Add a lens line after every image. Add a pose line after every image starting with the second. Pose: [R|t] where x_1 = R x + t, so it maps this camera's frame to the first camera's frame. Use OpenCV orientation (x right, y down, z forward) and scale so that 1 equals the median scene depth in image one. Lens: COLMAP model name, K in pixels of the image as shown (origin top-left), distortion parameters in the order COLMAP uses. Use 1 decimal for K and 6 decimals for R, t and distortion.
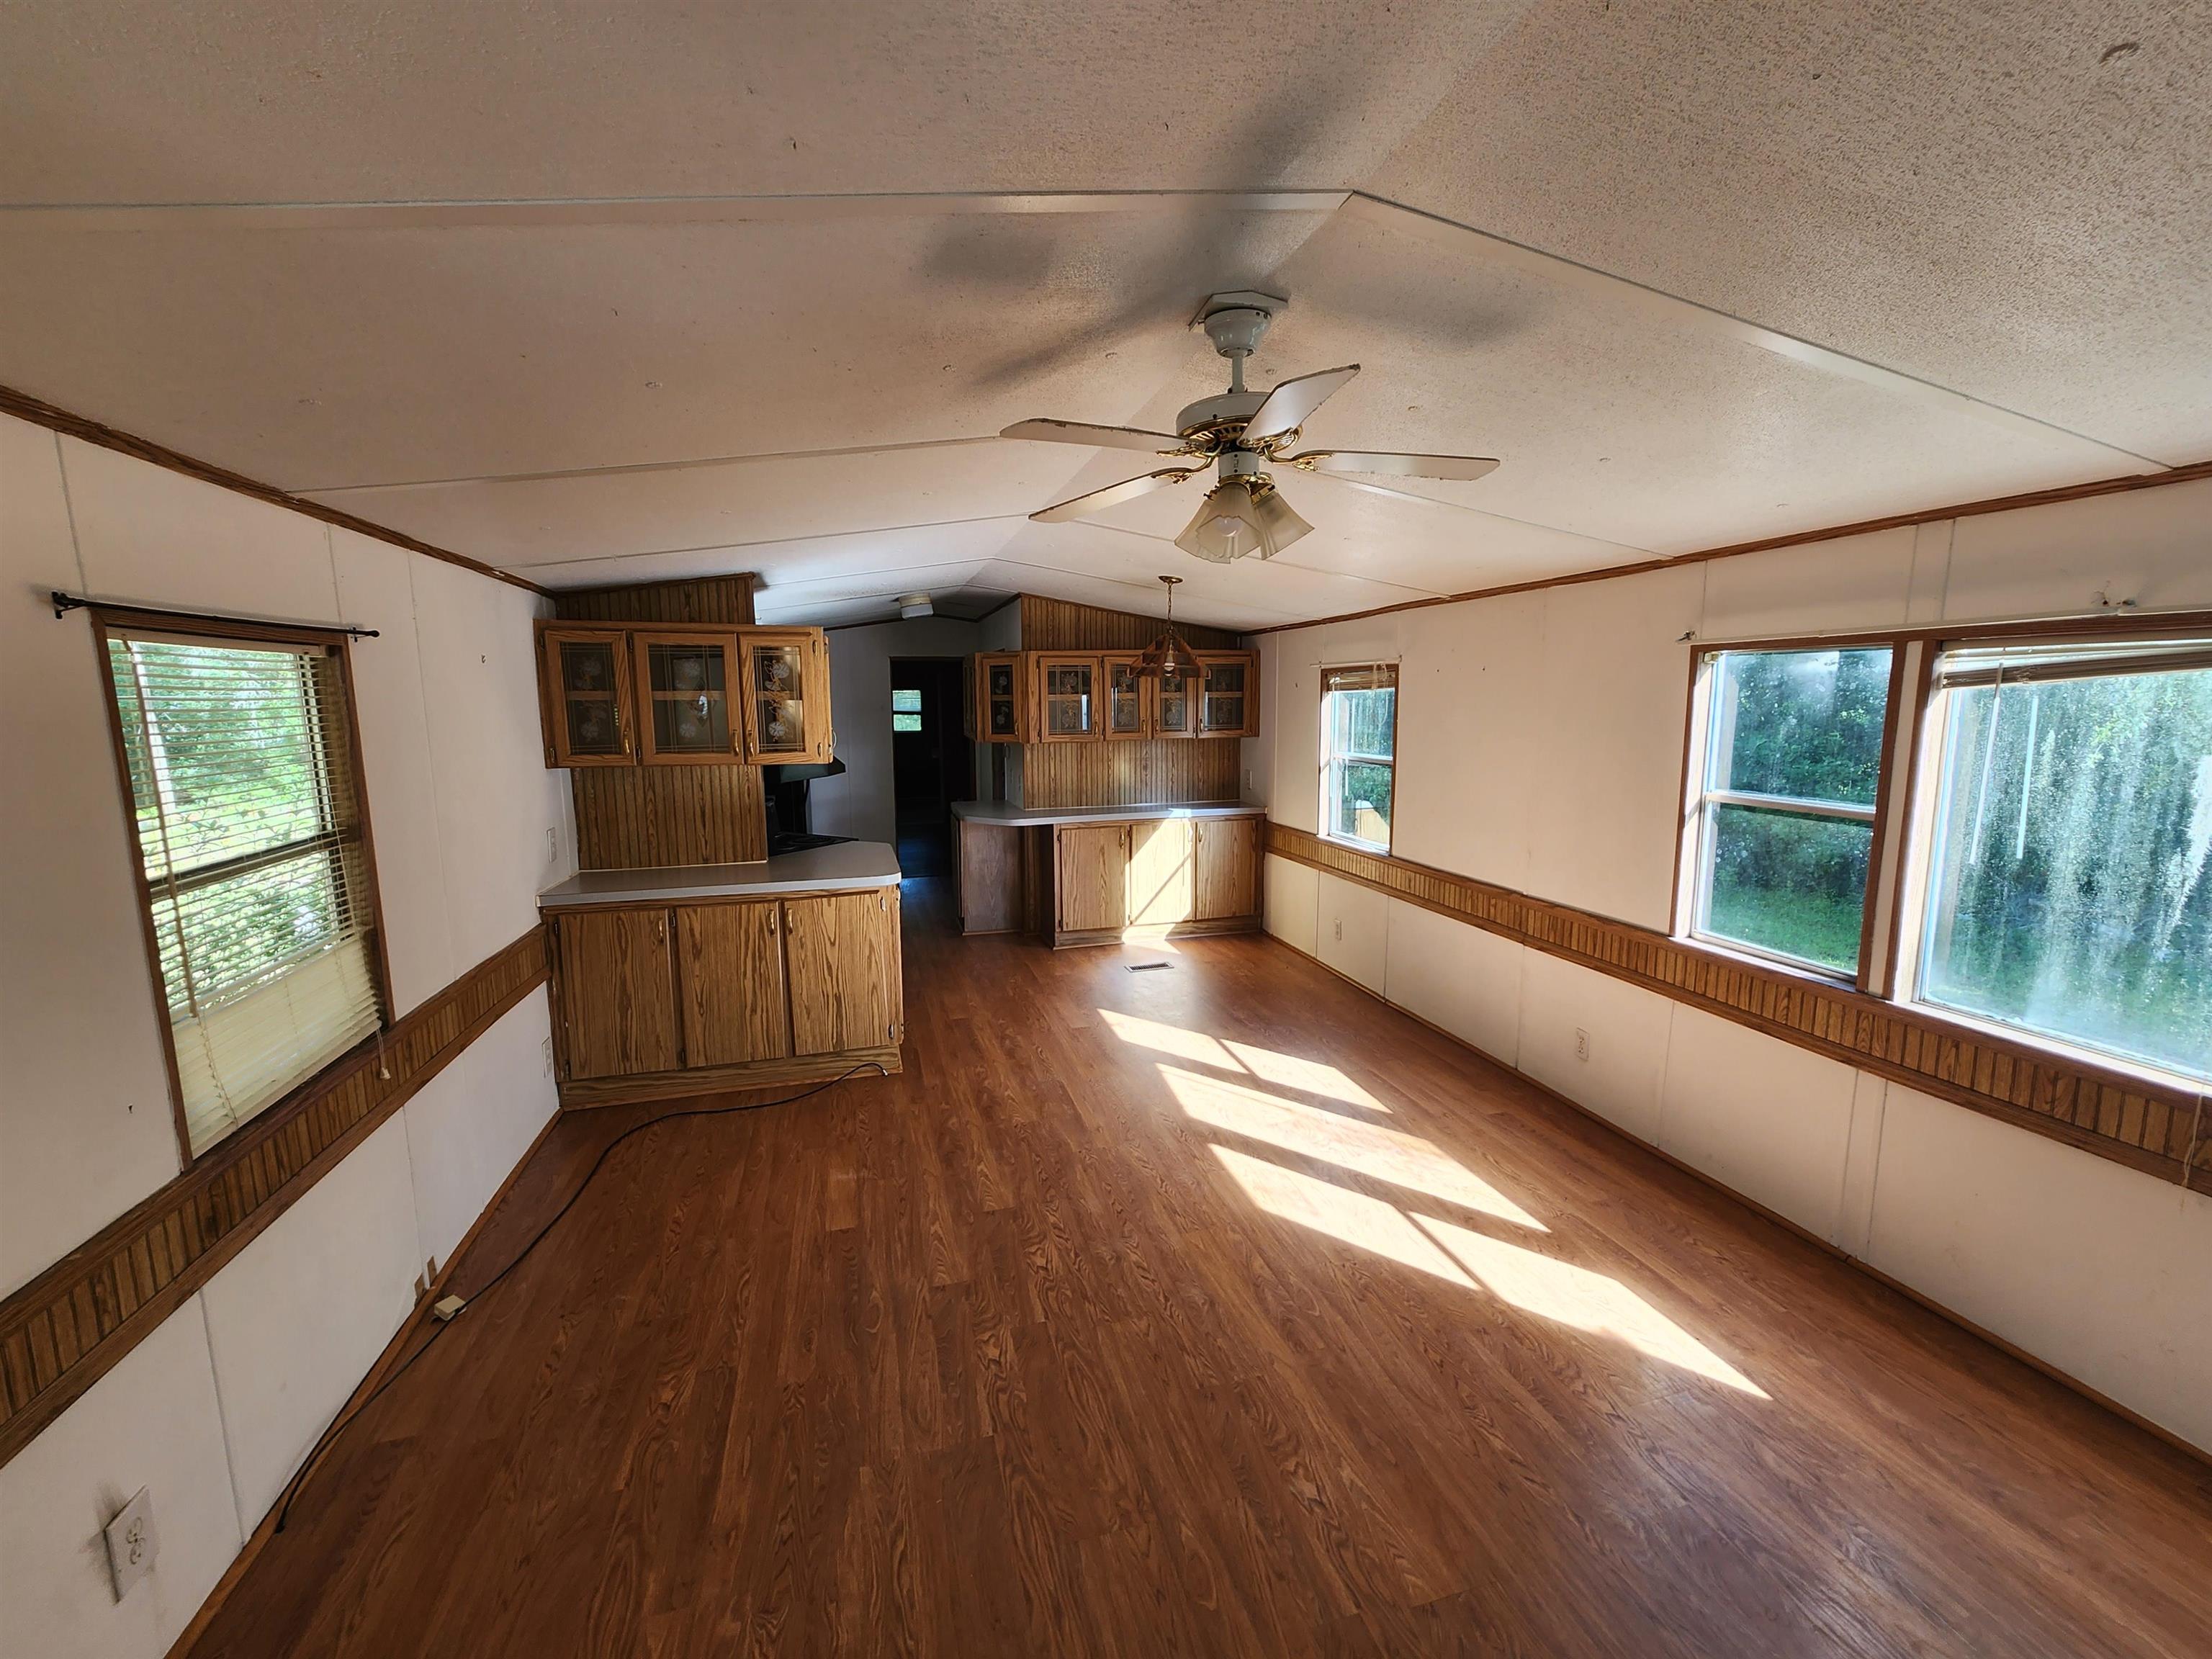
lens RADIAL K [[905.6, 0, 1106.0], [0, 905.6, 829.5], [0, 0, 1]] dist [0.006631, -0.000122]
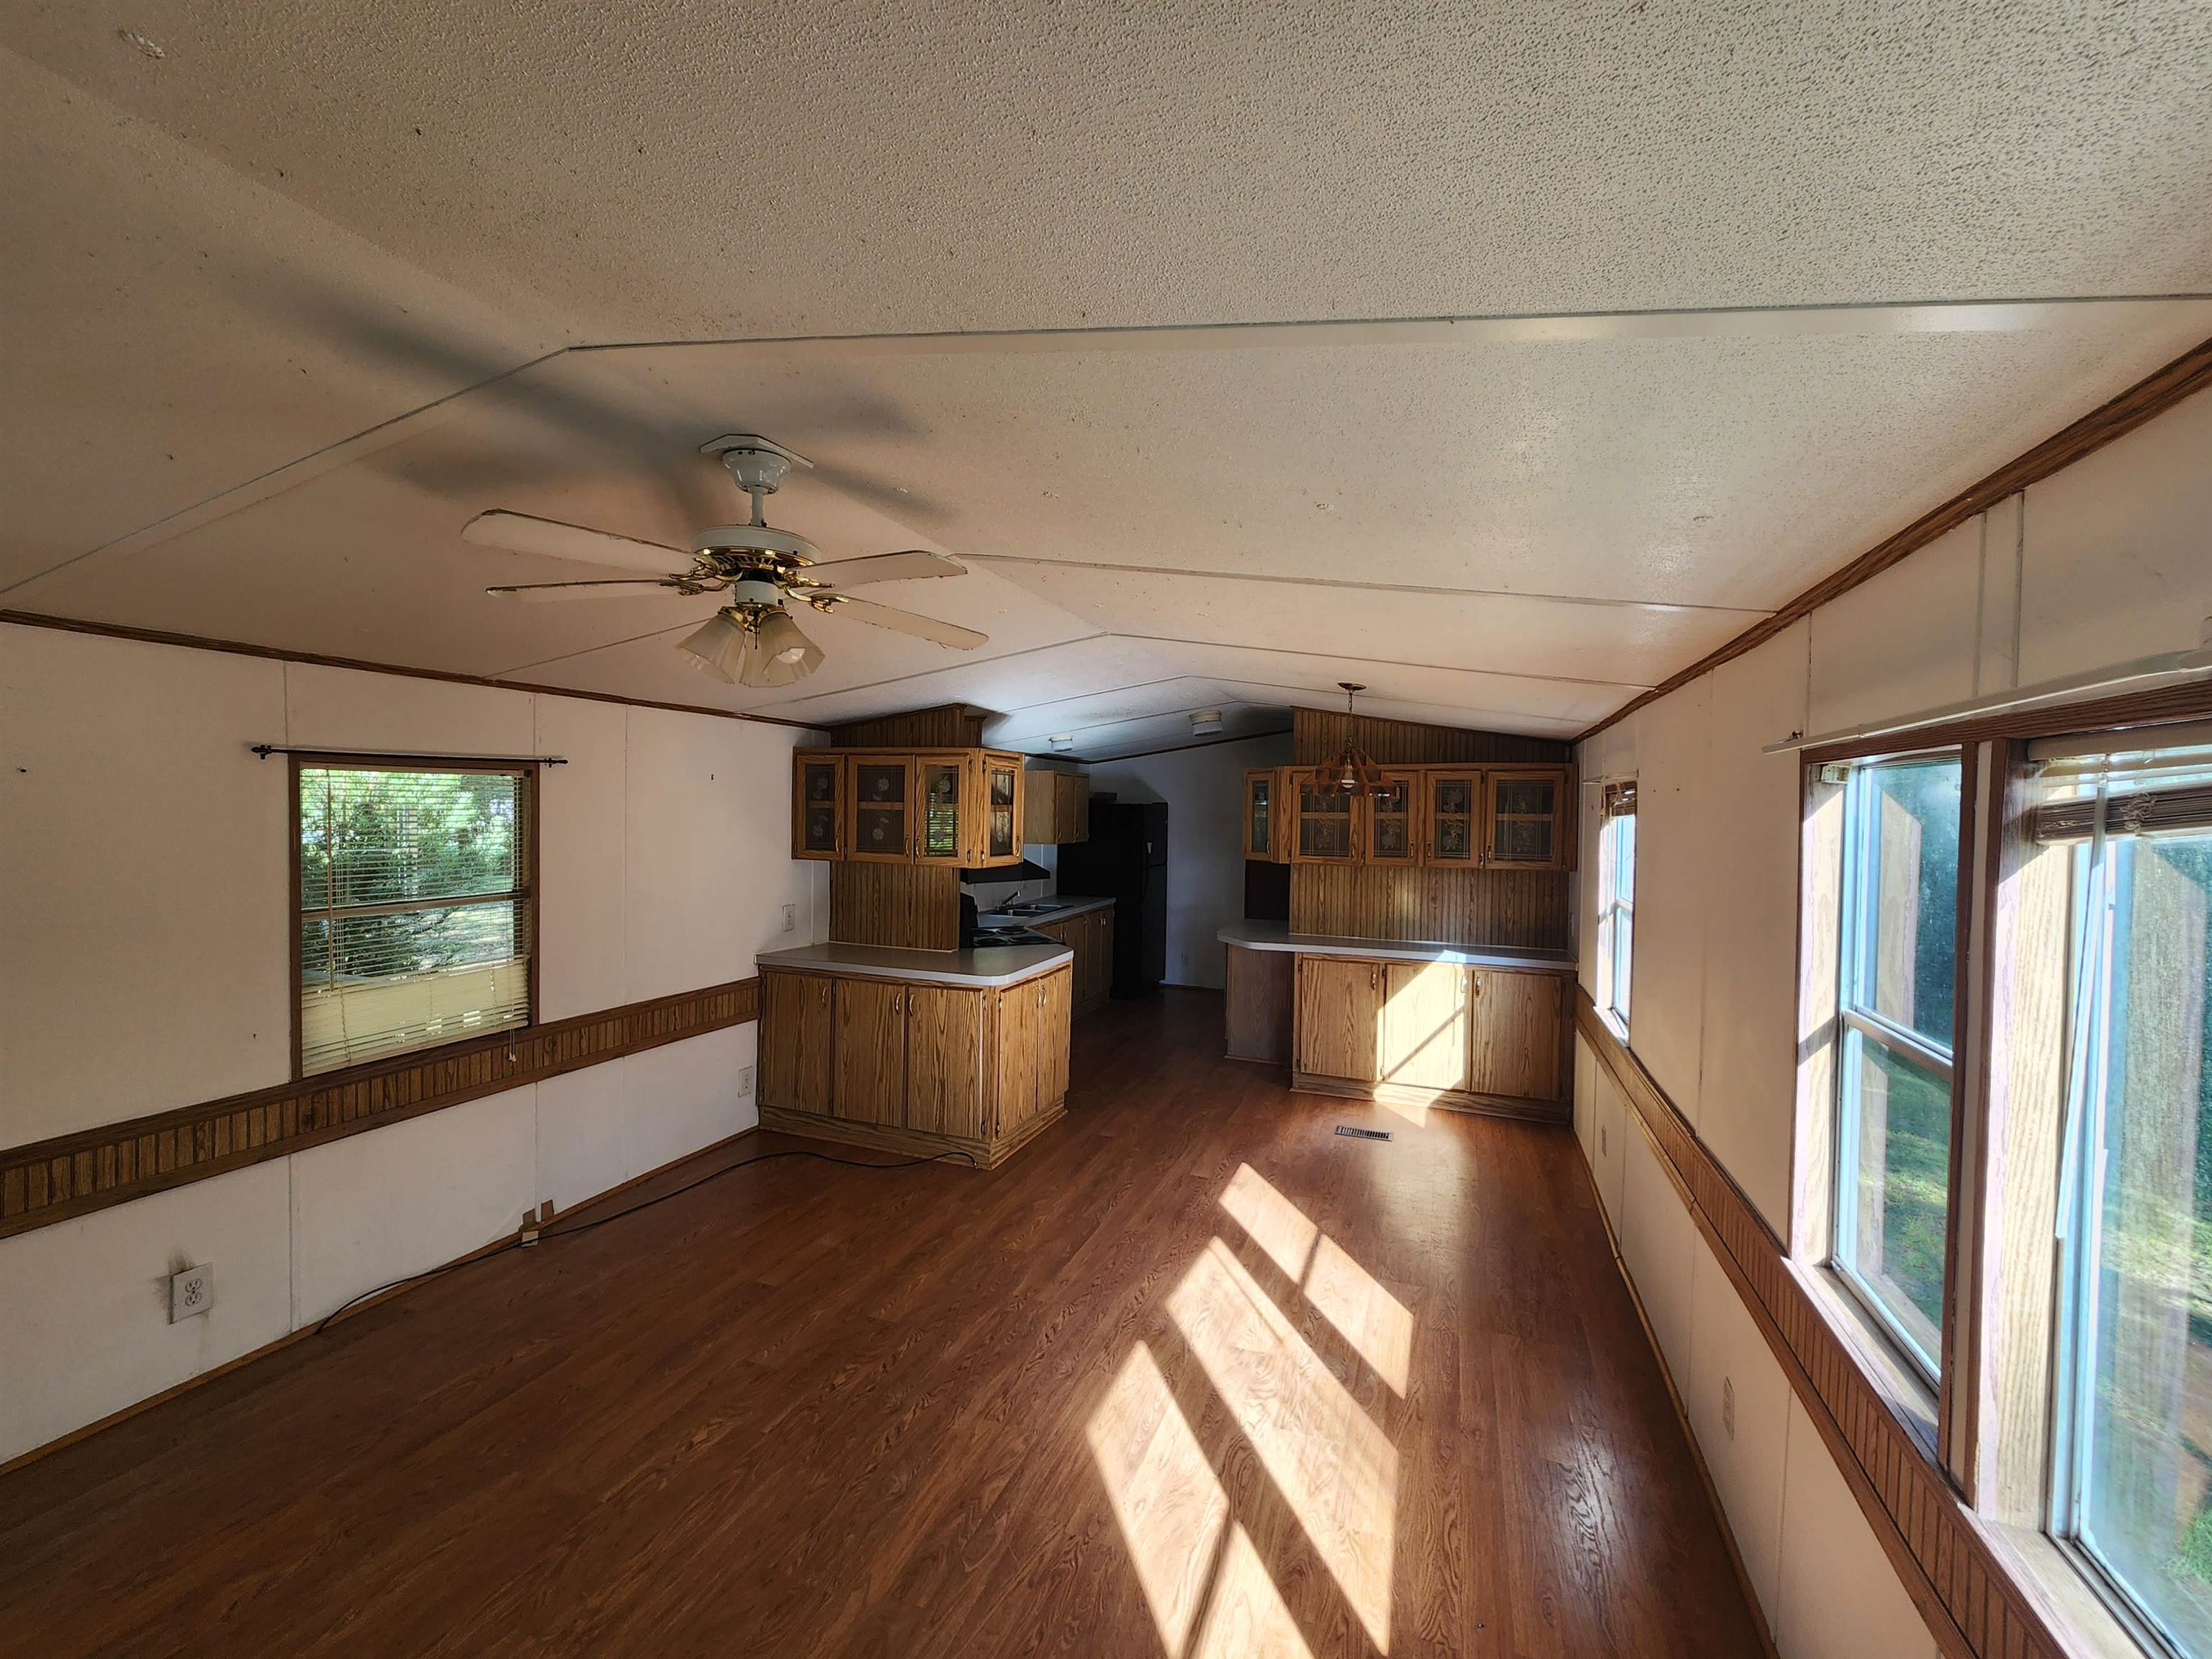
lens RADIAL K [[905.6, 0, 1106.0], [0, 905.6, 829.5], [0, 0, 1]] dist [0.006631, -0.000122]
pose [[0.800721, 0.033688, -0.598090, 0.510623], [-0.107100, 0.990382, -0.087600, -0.042287], [0.589386, 0.134198, 0.796627, 0.213096]]
